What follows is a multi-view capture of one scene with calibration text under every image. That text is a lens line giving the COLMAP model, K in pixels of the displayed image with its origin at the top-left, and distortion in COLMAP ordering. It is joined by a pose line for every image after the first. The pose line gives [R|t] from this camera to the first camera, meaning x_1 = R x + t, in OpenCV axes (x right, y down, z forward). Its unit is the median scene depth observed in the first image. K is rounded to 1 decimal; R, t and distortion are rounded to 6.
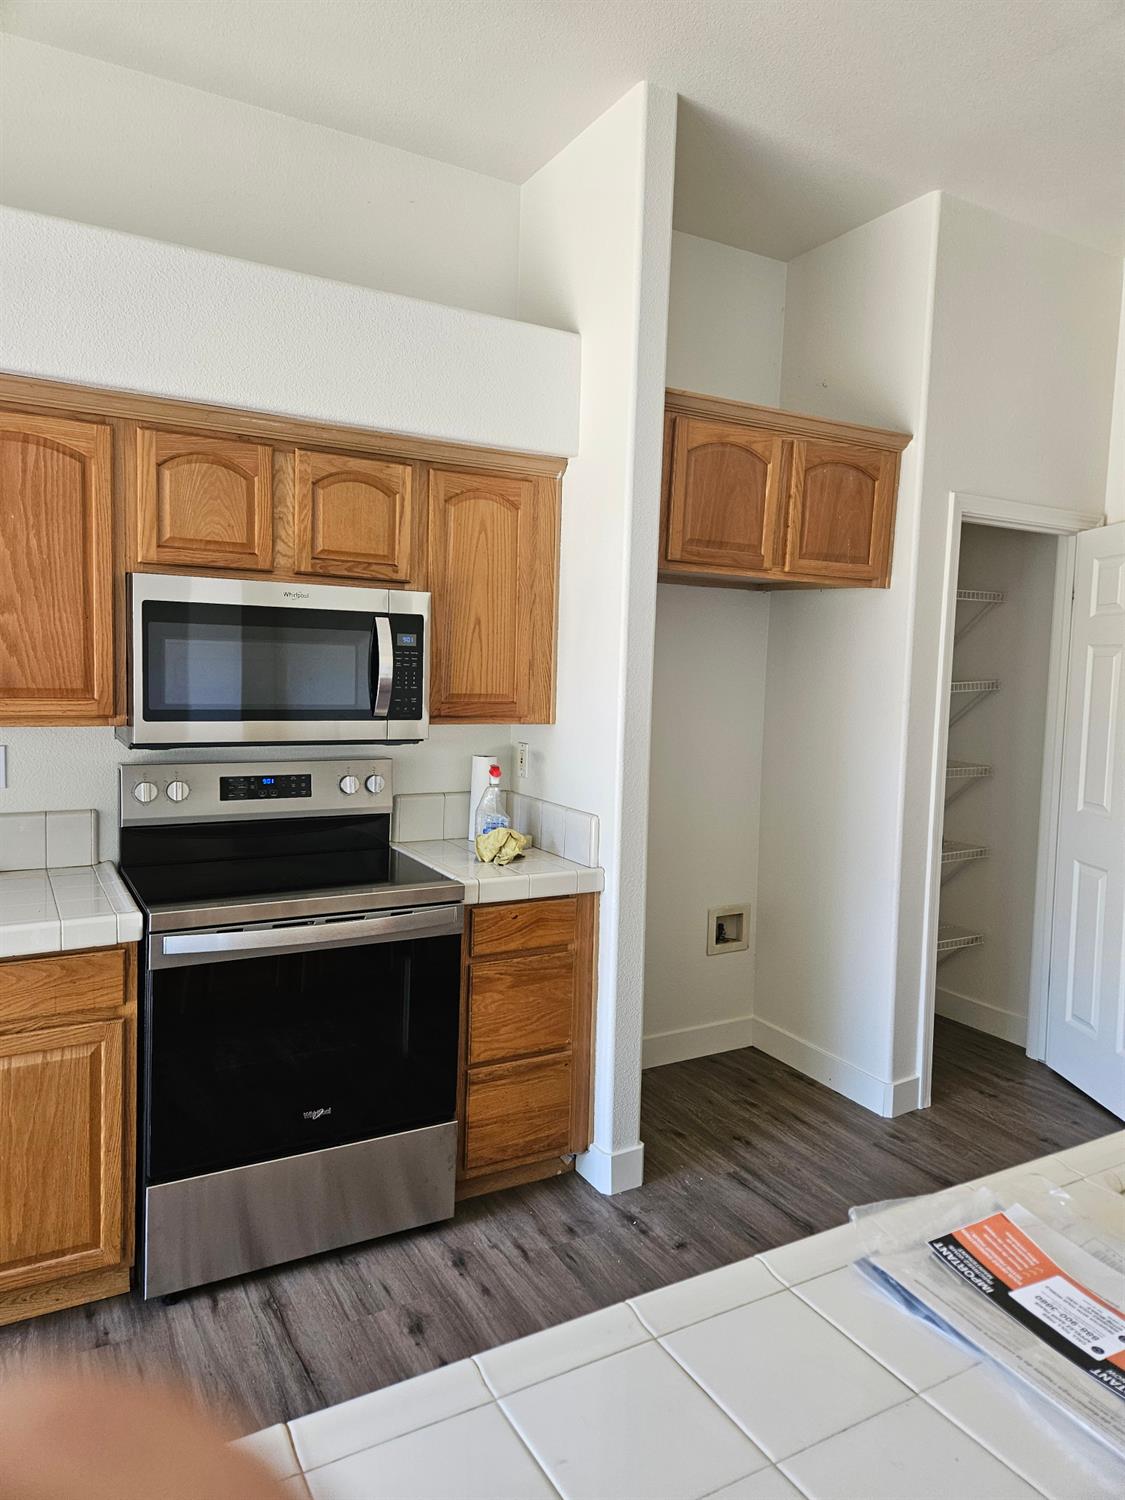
lens RADIAL K [[995.9, 0, 562.0], [0, 995.9, 727.5], [0, 0, 1]] dist [0.093856, -0.069855]
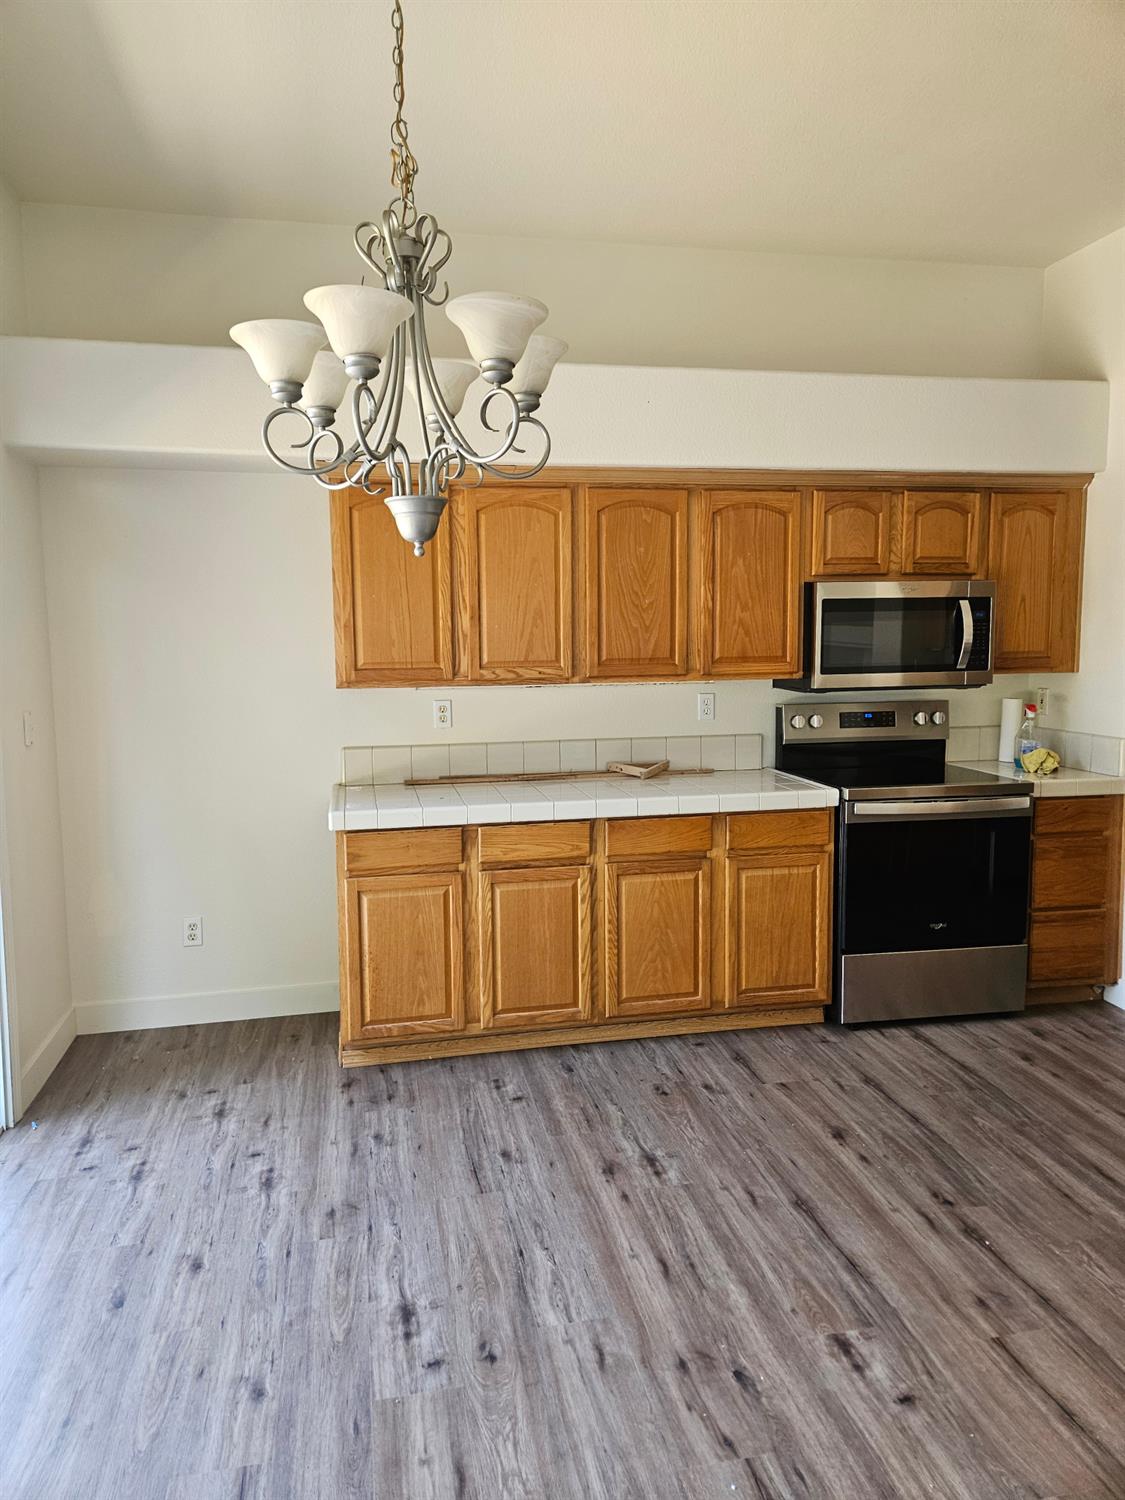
lens RADIAL K [[995.9, 0, 562.0], [0, 995.9, 727.5], [0, 0, 1]] dist [0.093856, -0.069855]
pose [[0.952805, -0.009598, -0.303431, -0.290246], [0.017172, 0.999604, 0.022304, 0.031813], [0.303096, -0.026461, 0.952592, -0.579031]]
